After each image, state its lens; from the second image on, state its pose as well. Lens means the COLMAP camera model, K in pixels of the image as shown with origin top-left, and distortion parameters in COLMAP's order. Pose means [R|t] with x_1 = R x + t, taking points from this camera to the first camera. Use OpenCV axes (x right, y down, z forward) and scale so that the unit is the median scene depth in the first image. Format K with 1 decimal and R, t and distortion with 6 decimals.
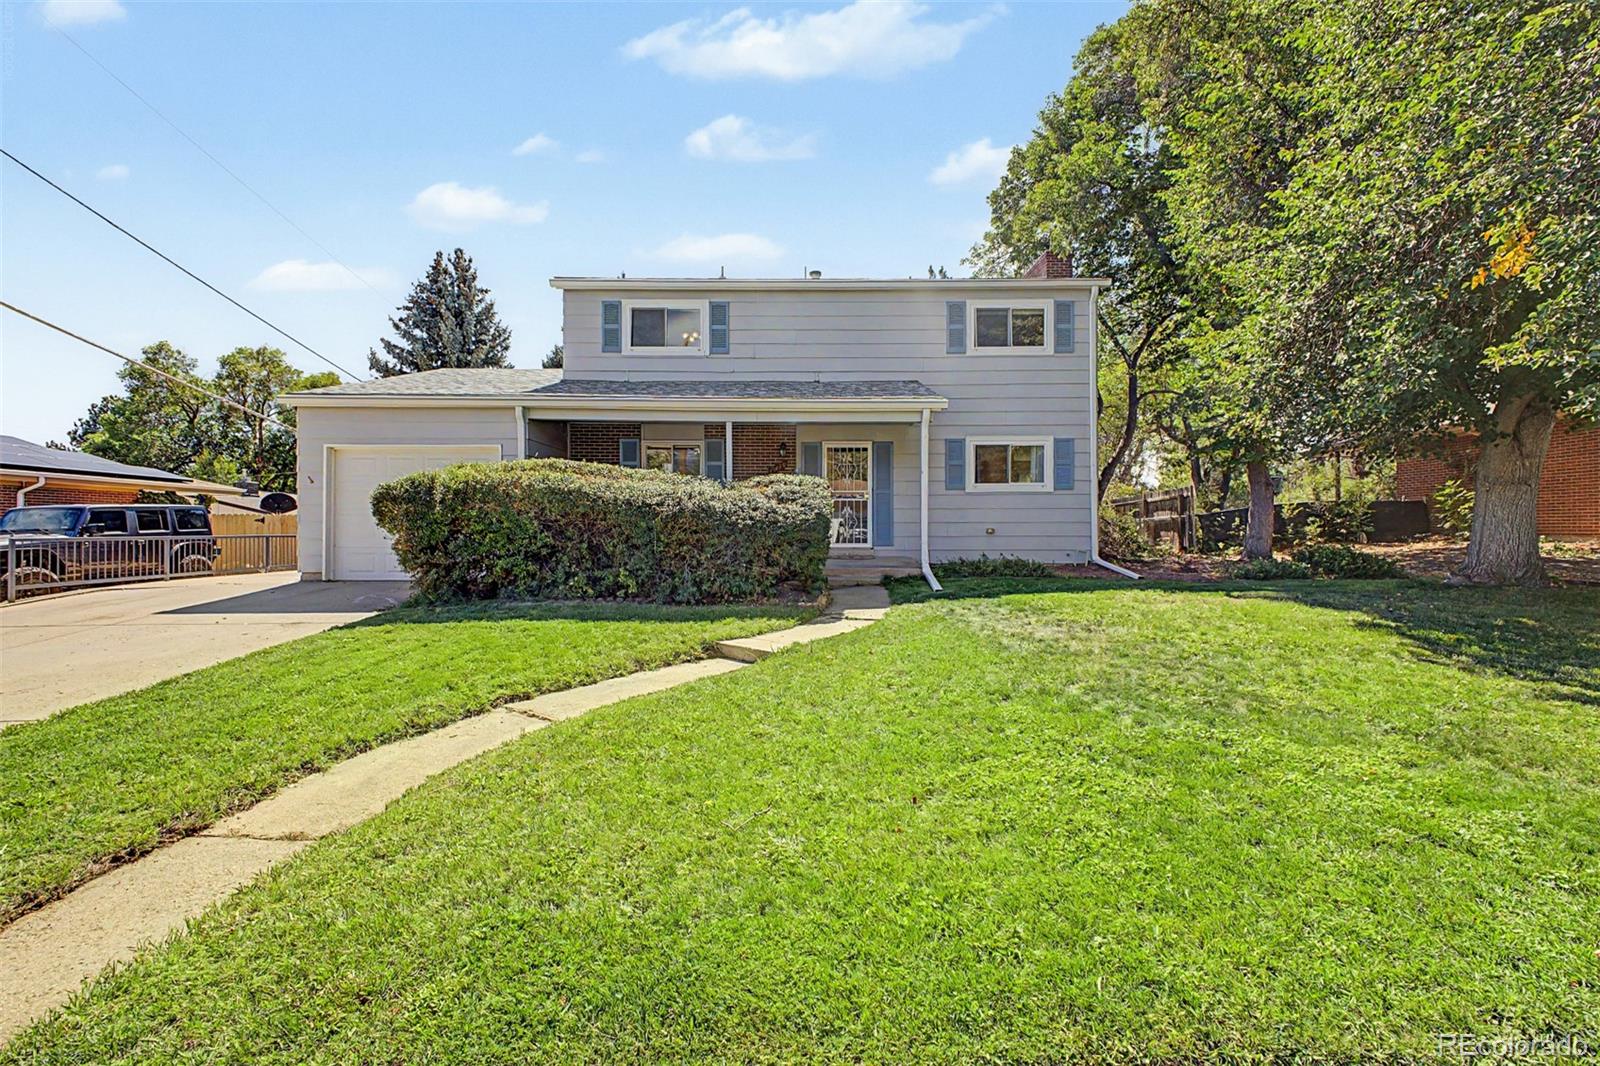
lens RADIAL K [[630.2, 0, 802.4], [0, 630.2, 525.7], [0, 0, 1]] dist [0.004470, -0.001041]
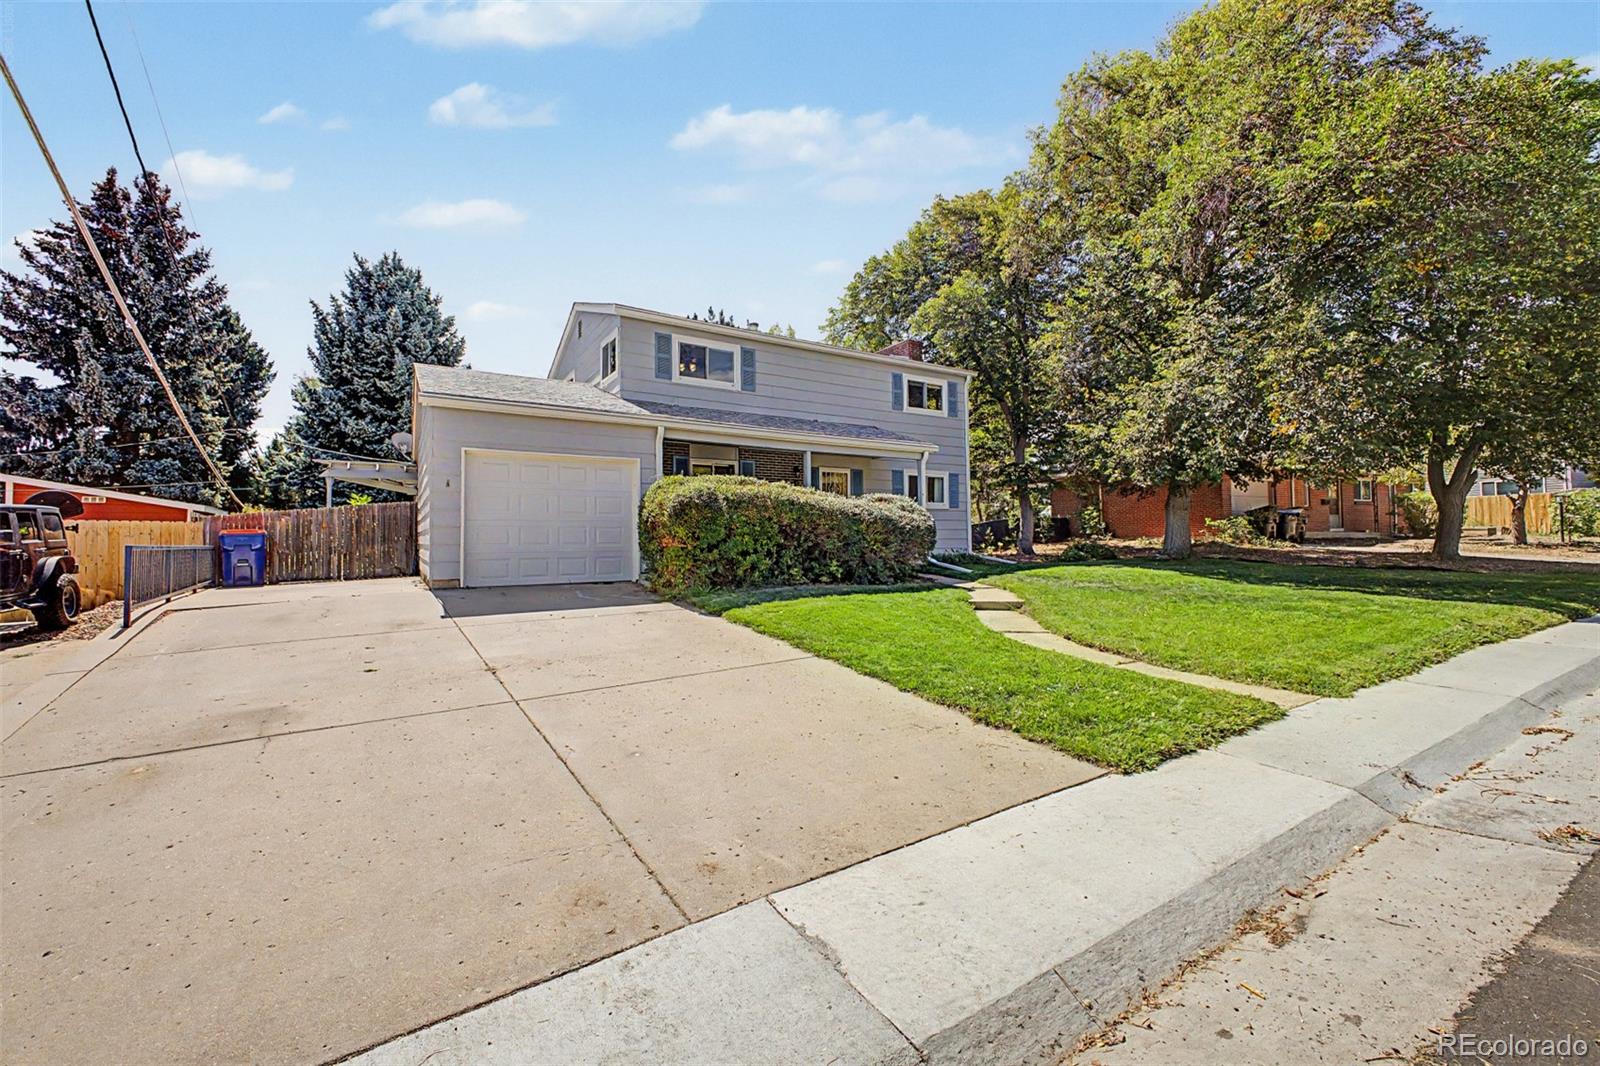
lens RADIAL K [[630.2, 0, 787.3], [0, 630.2, 532.9], [0, 0, 1]] dist [0.004470, -0.001041]
pose [[0.852648, -0.002755, 0.522479, -0.703877], [0.010319, 0.999880, -0.011567, 0.015821], [-0.522384, 0.015254, 0.852574, -0.070809]]
